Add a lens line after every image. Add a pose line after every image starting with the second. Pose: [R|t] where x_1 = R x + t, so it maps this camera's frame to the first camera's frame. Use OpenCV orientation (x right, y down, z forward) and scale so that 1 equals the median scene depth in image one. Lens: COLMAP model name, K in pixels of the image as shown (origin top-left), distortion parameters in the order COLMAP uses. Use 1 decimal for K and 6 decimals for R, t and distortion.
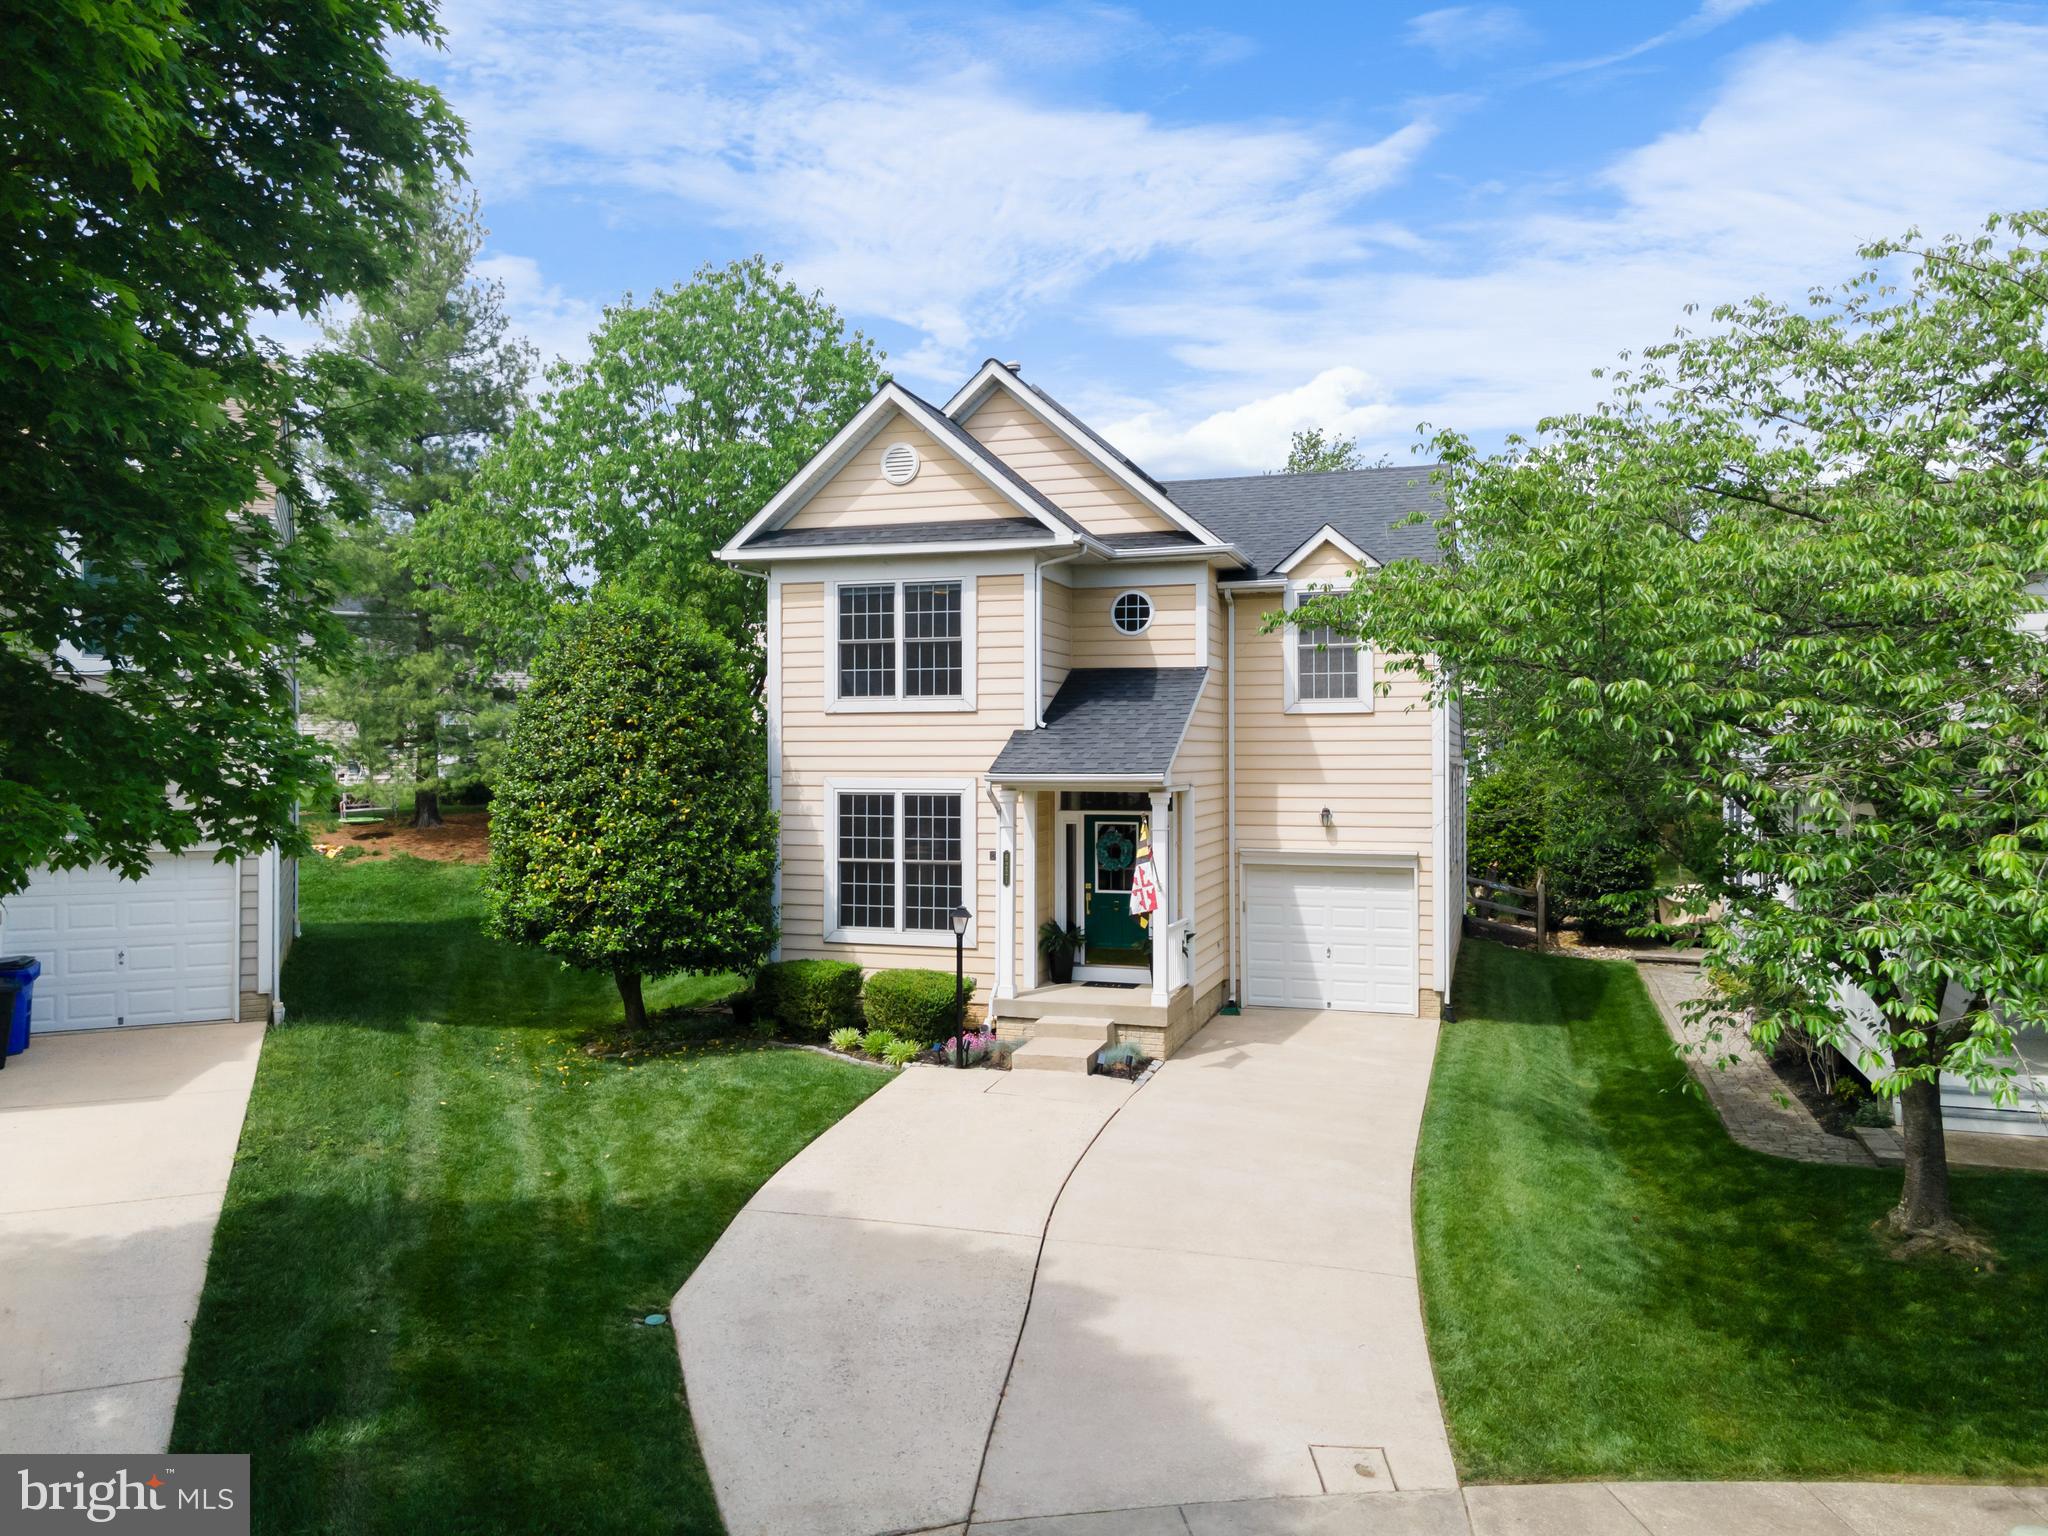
lens RADIAL K [[1497.4, 0, 1024.0], [0, 1497.4, 768.0], [0, 0, 1]] dist [-0.001886, -0.001056]
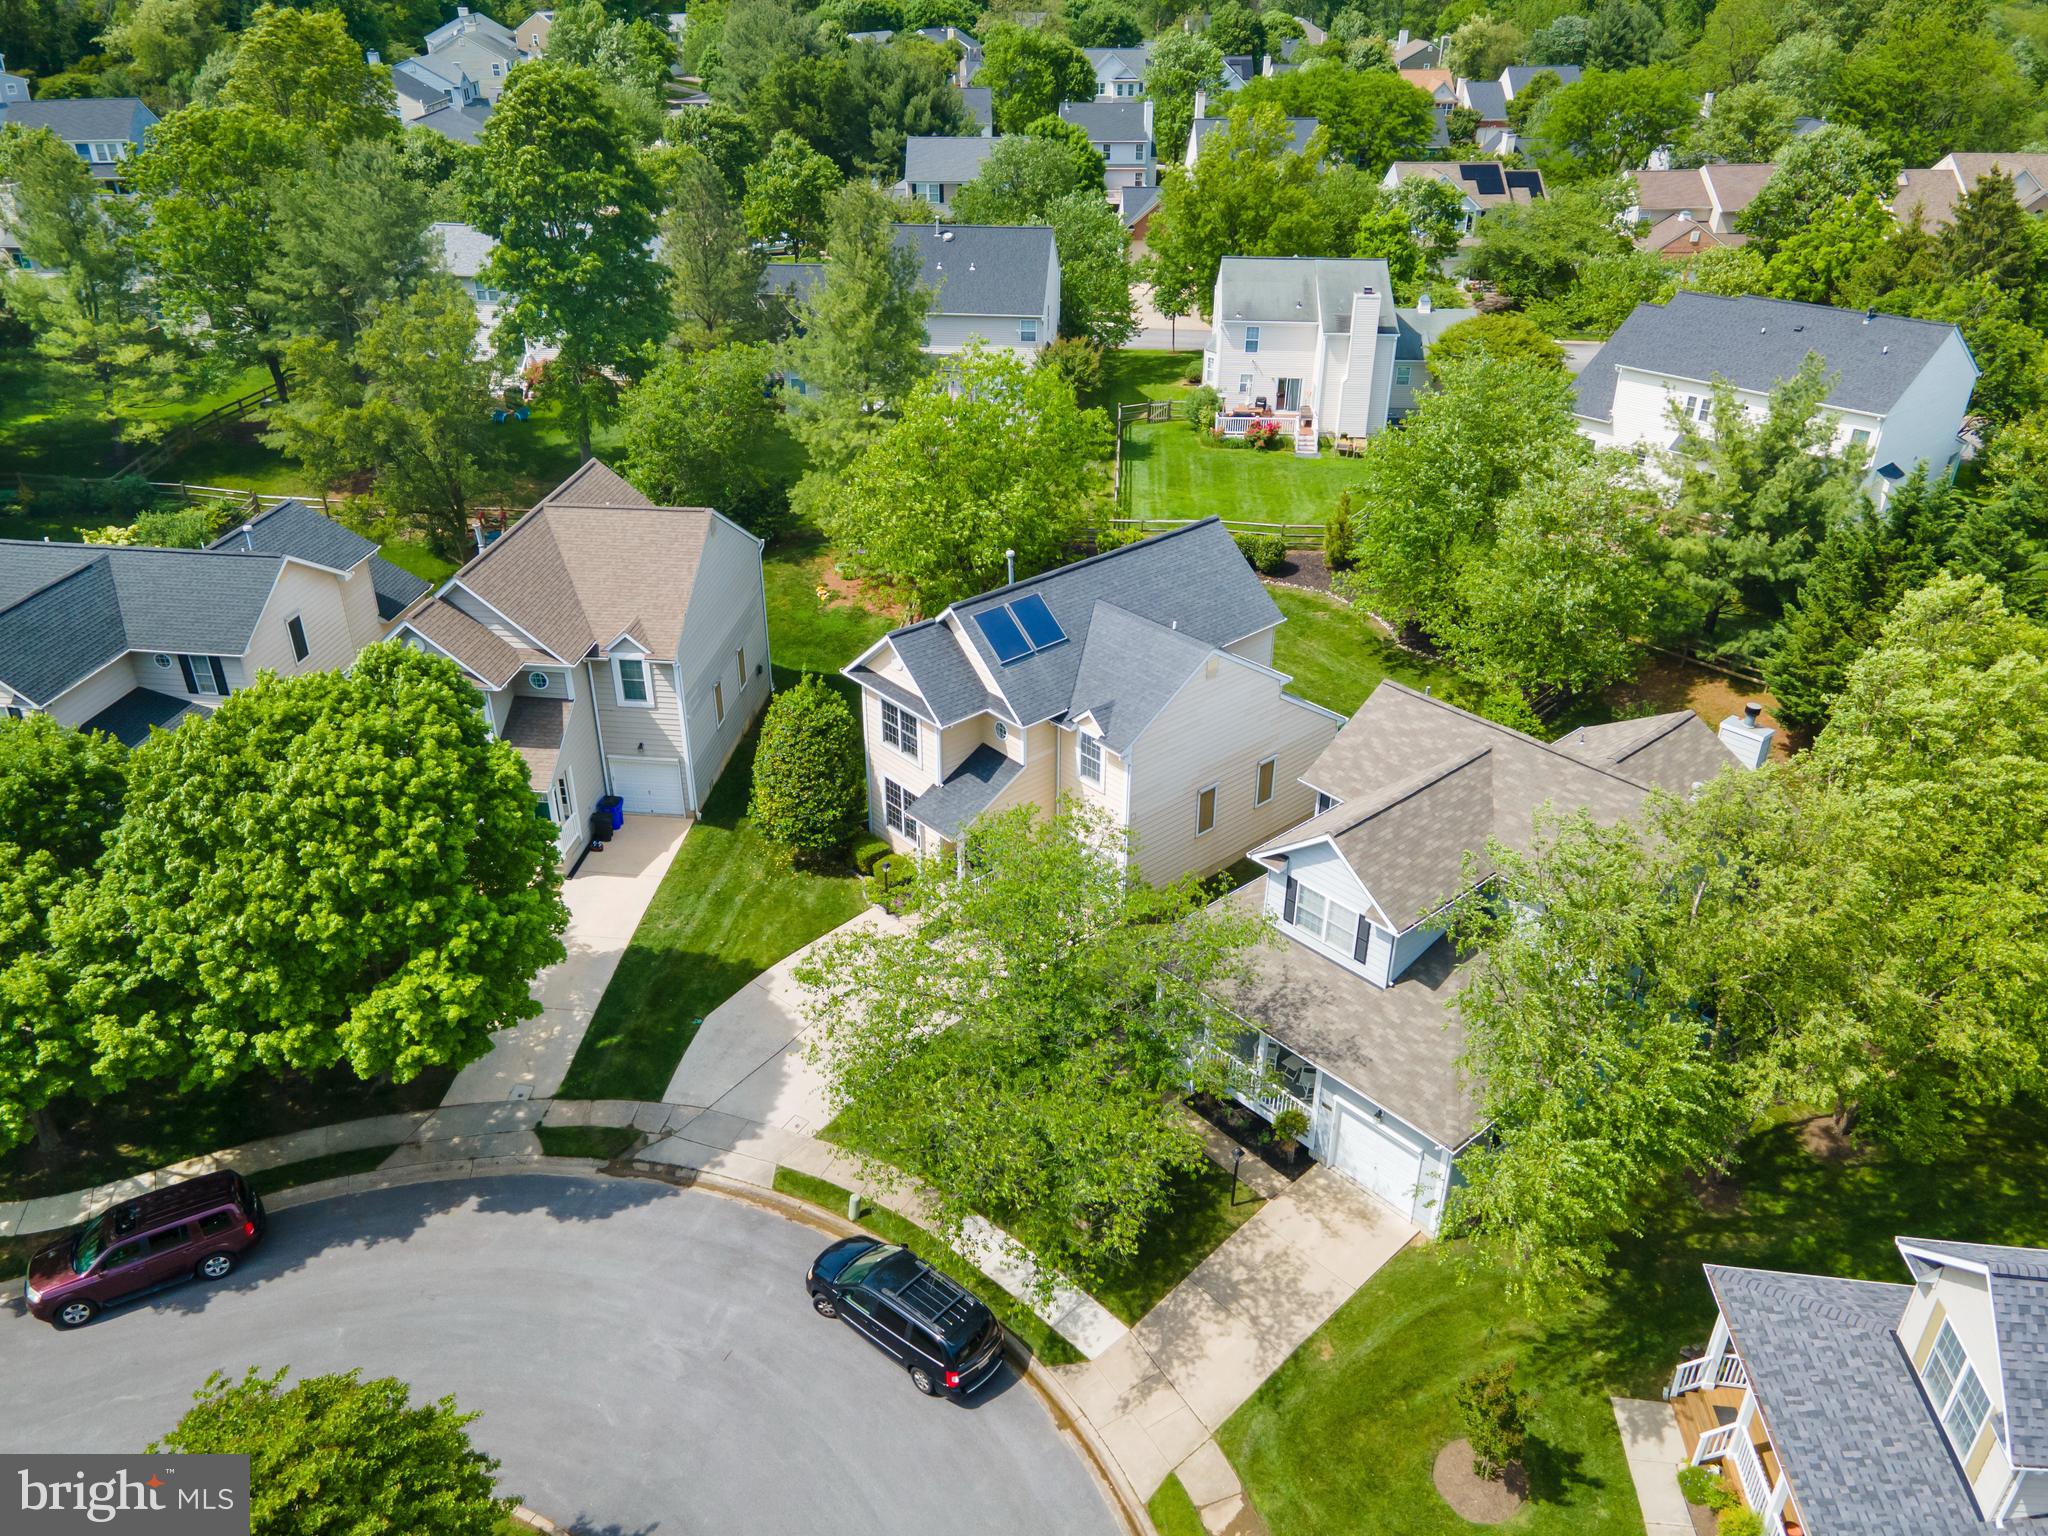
lens RADIAL K [[1497.4, 0, 1024.0], [0, 1497.4, 768.0], [0, 0, 1]] dist [-0.001886, -0.001056]
pose [[0.858130, 0.255234, -0.445499, 1.140152], [-0.005531, 0.872231, 0.489063, -1.178698], [0.513403, -0.417215, 0.749899, -0.672814]]
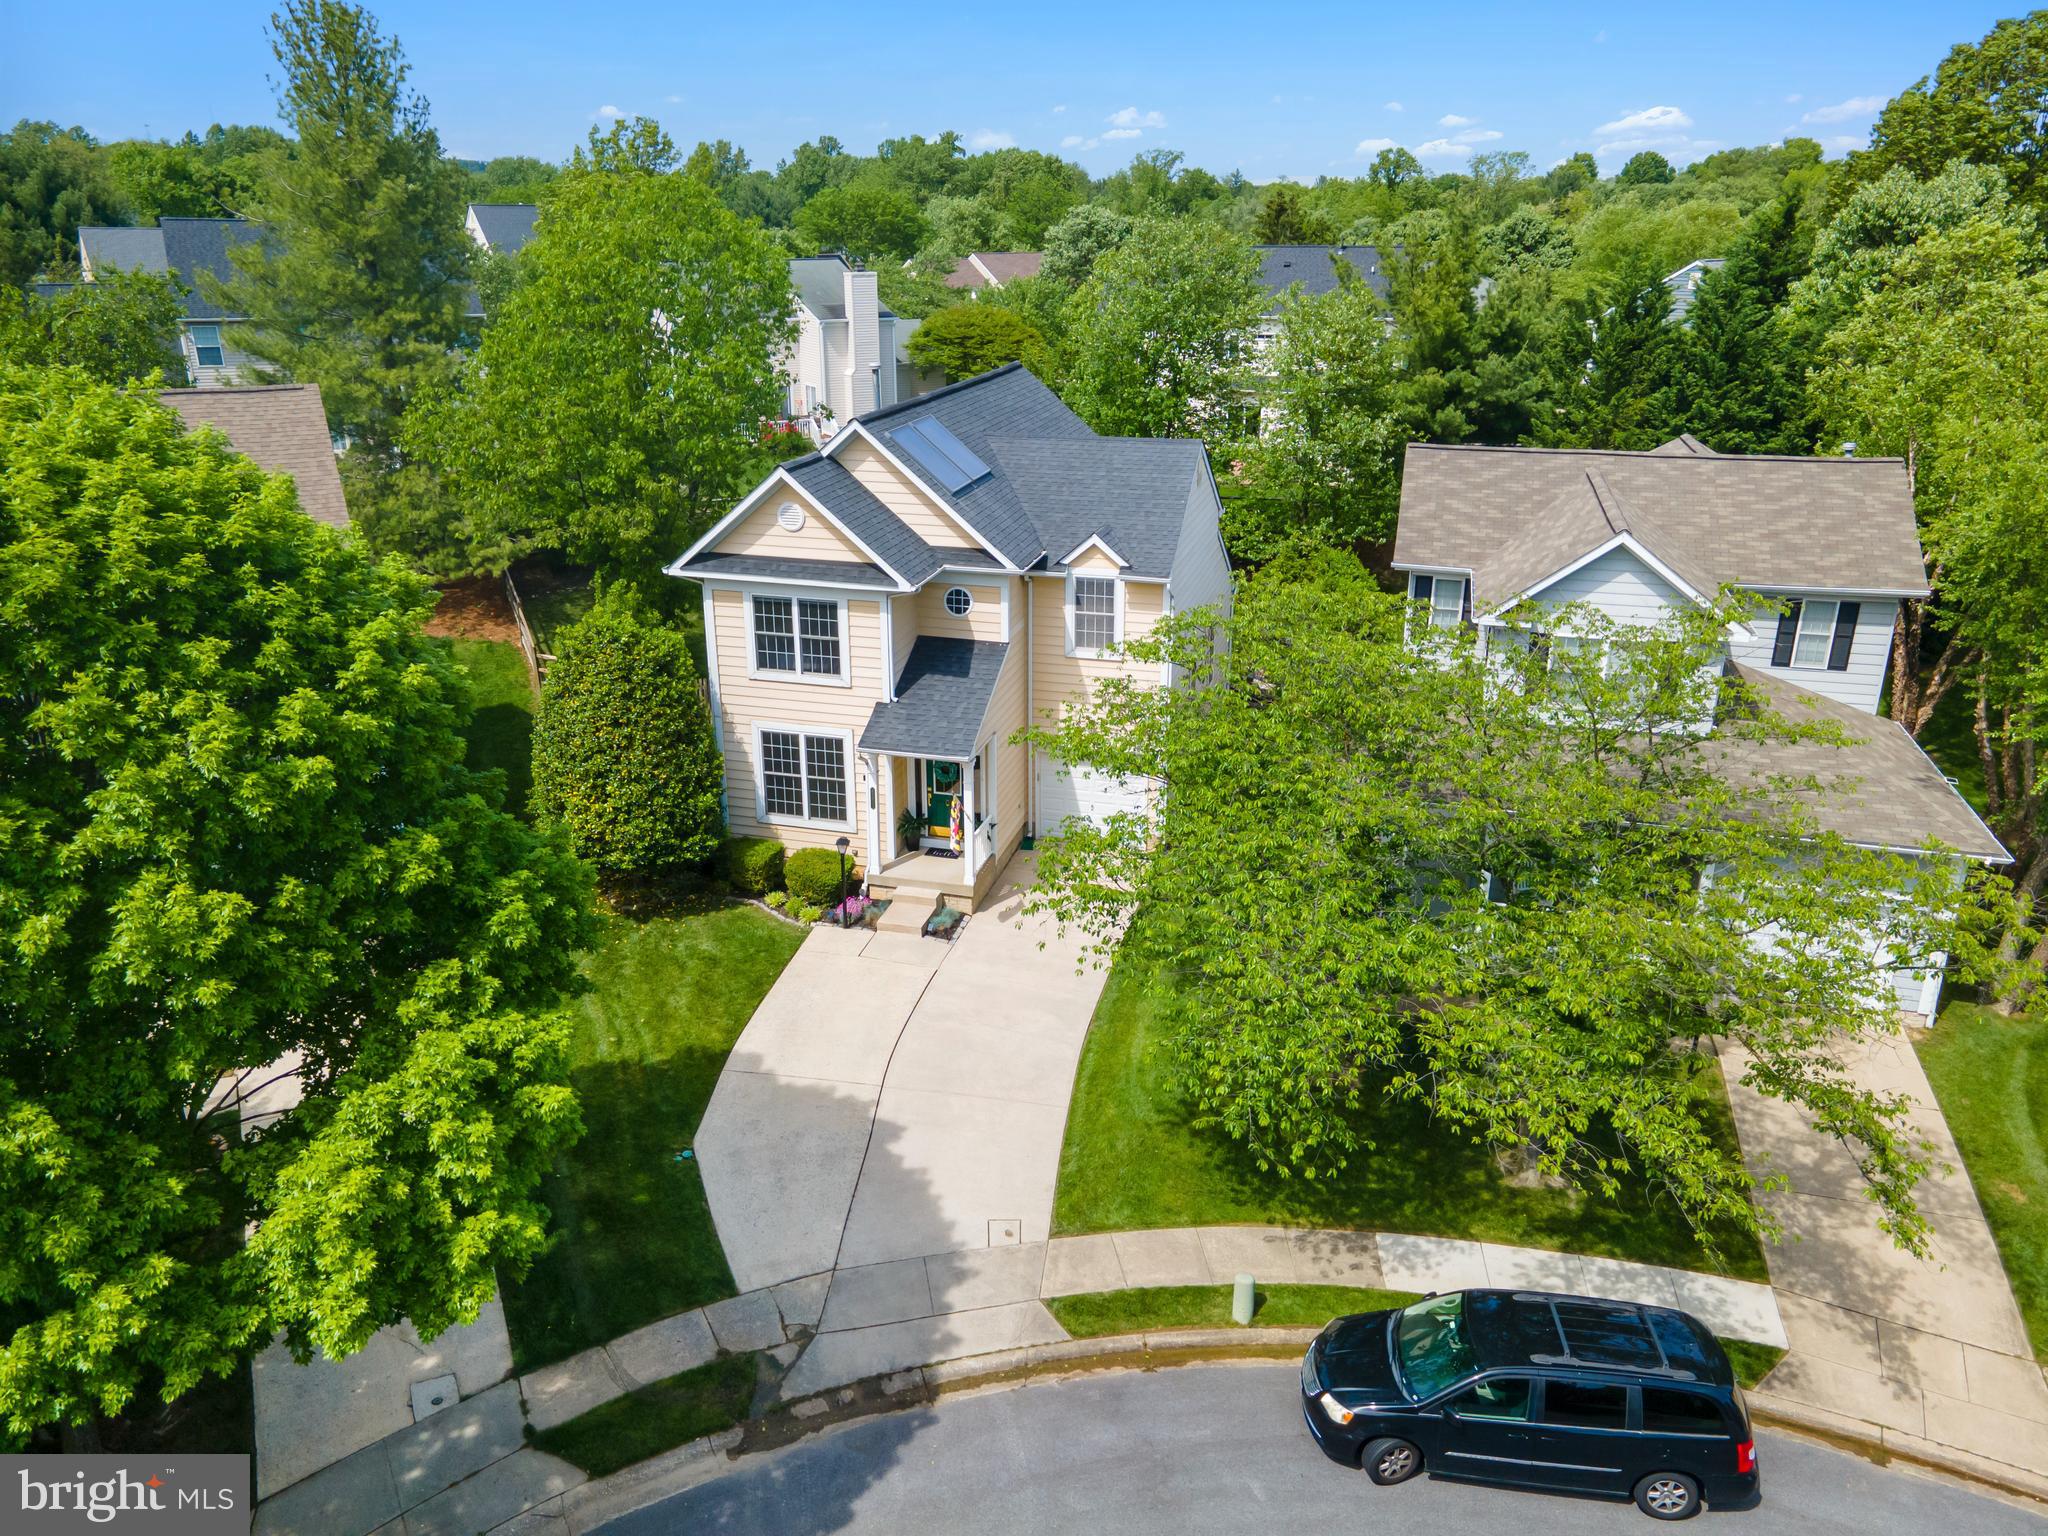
lens RADIAL K [[1474.6, 0, 1015.2], [0, 1474.6, 796.3], [0, 0, 1]] dist [0.039878, -0.000042]
pose [[0.999262, -0.011247, 0.036730, 0.076383], [-0.002728, 0.932982, 0.359913, -0.463645], [-0.038317, -0.359747, 0.932263, -0.417825]]
